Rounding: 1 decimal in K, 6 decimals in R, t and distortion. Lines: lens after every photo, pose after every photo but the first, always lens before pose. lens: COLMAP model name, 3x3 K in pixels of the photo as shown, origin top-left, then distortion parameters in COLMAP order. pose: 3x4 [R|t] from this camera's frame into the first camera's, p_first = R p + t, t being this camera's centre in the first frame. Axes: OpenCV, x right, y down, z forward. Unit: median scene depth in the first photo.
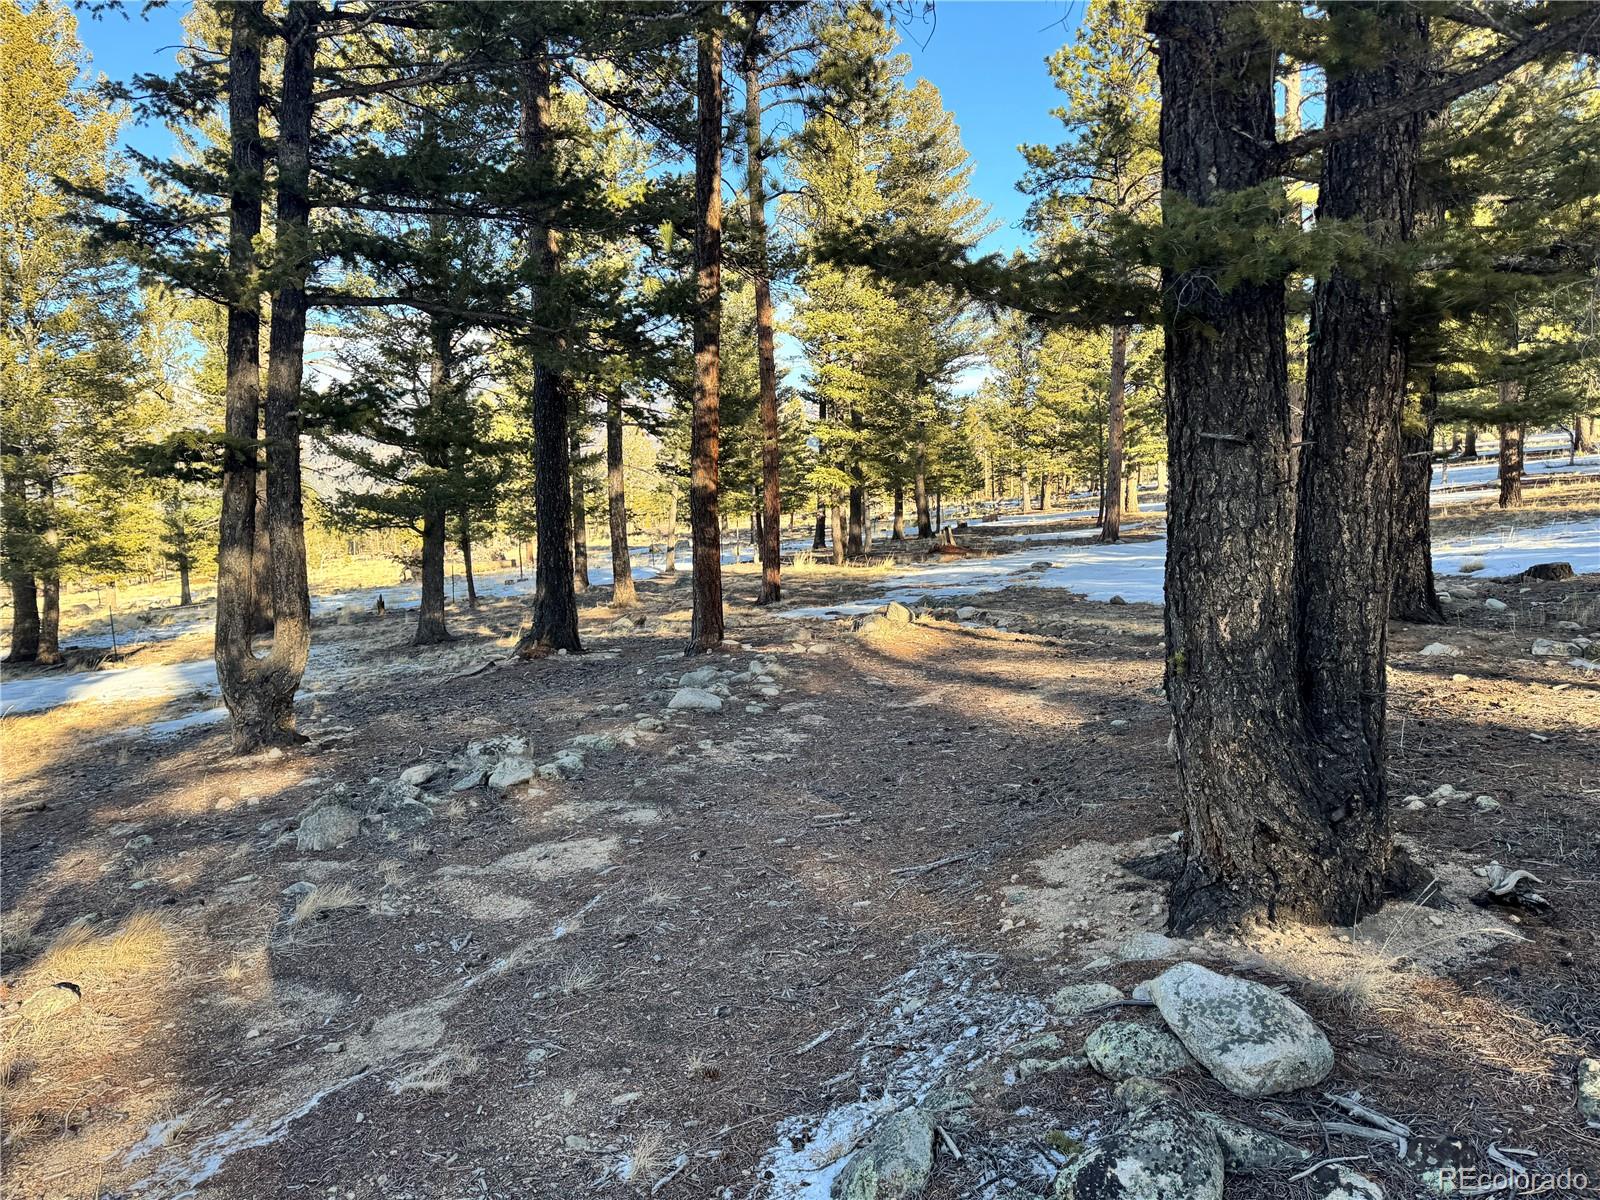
lens RADIAL K [[1119.8, 0, 800.0], [0, 1119.8, 600.0], [0, 0, 1]] dist [0.070925, -0.066987]
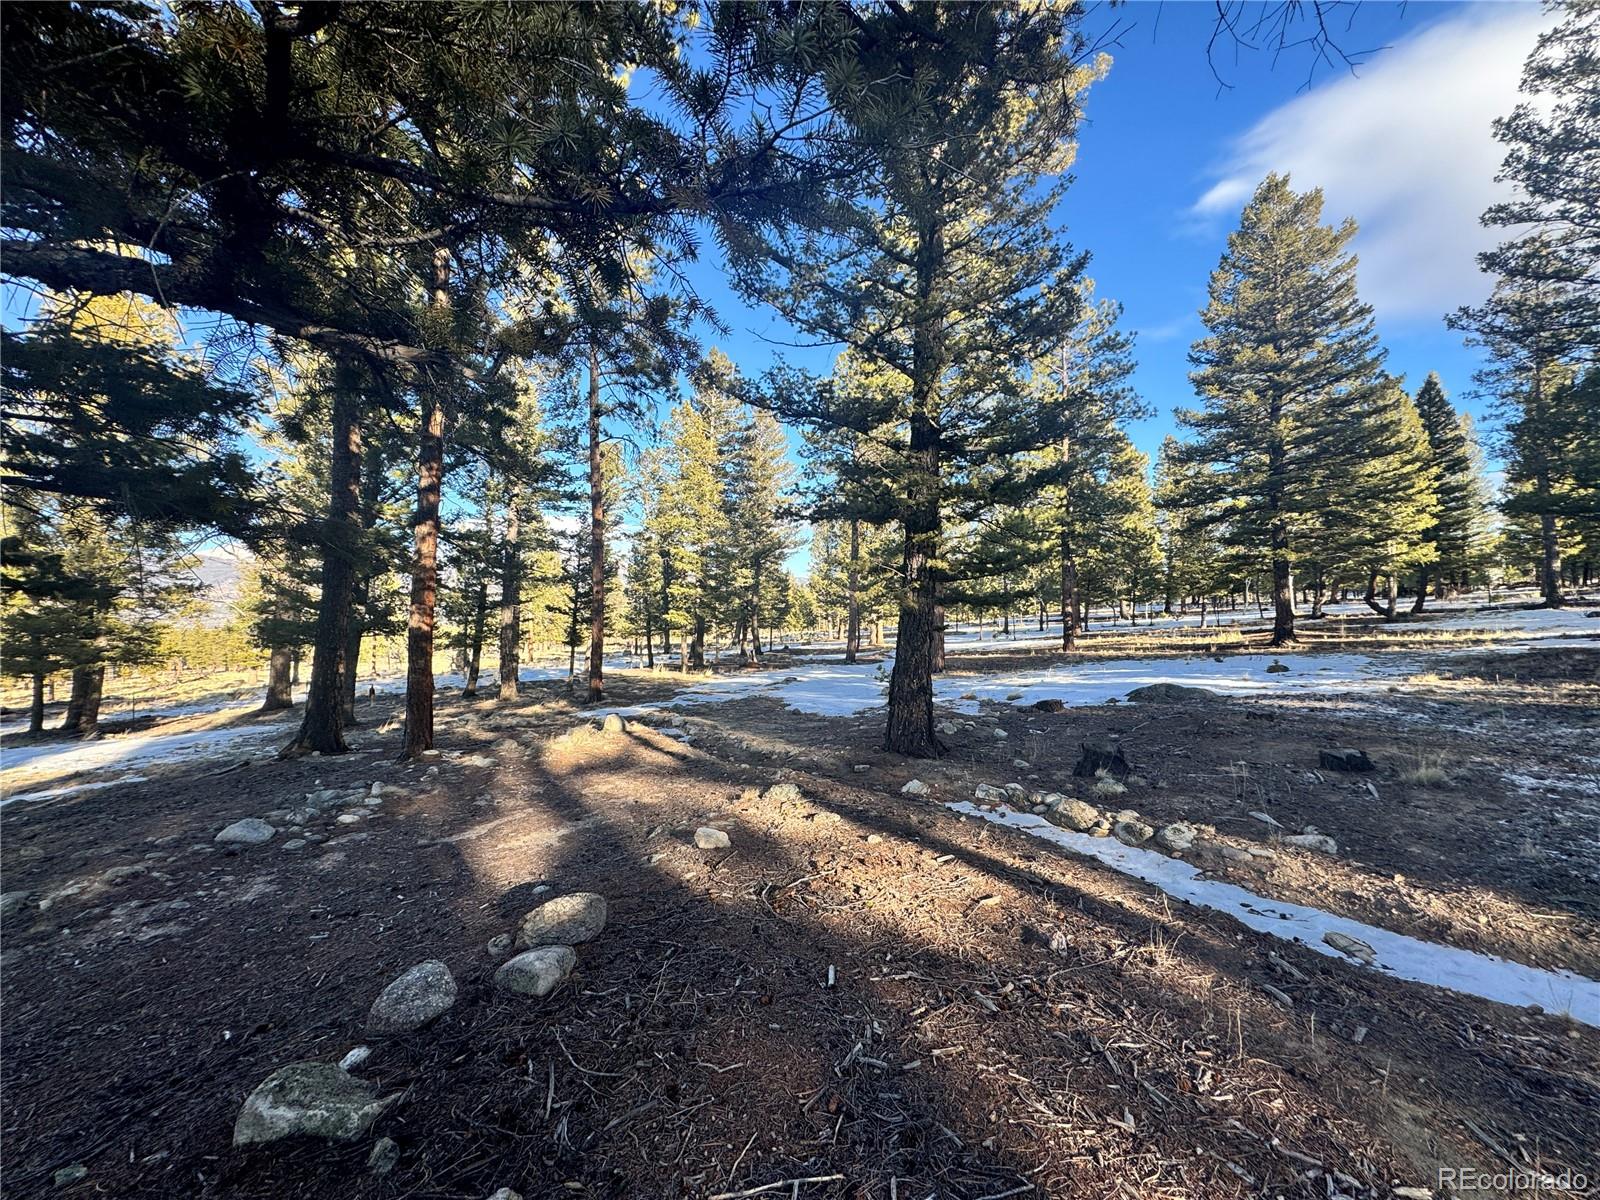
lens RADIAL K [[639.1, 0, 798.9], [0, 639.1, 593.4], [0, 0, 1]] dist [-0.001298, -0.000257]
pose [[0.992567, 0.040846, 0.114641, 0.117451], [-0.023982, 0.989171, -0.144795, -0.020143], [-0.119314, 0.140970, 0.982798, 0.102696]]
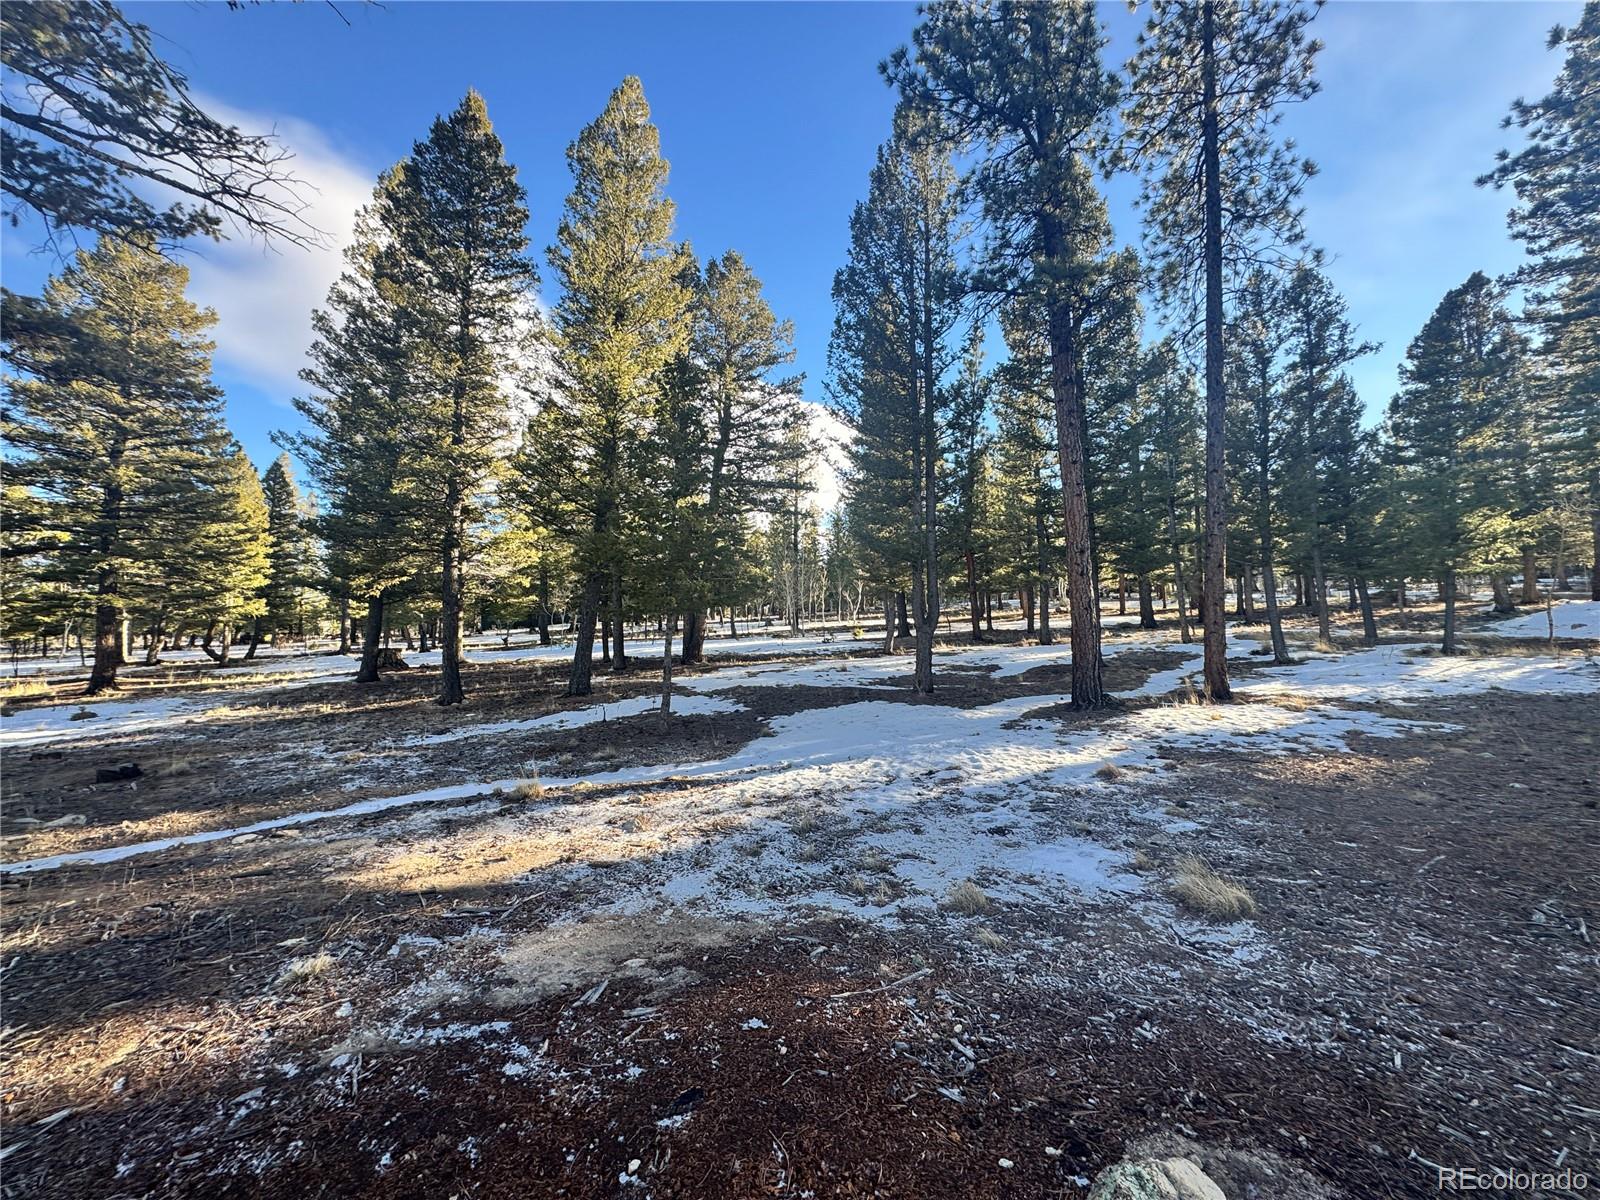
lens RADIAL K [[636.4, 0, 800.0], [0, 636.4, 600.0], [0, 0, 1]] dist [0.000164, -0.000046]
pose [[-0.009804, 0.122121, 0.992467, 0.032790], [0.119574, 0.985536, -0.120087, -0.004973], [-0.992777, 0.117496, -0.024265, -0.004668]]
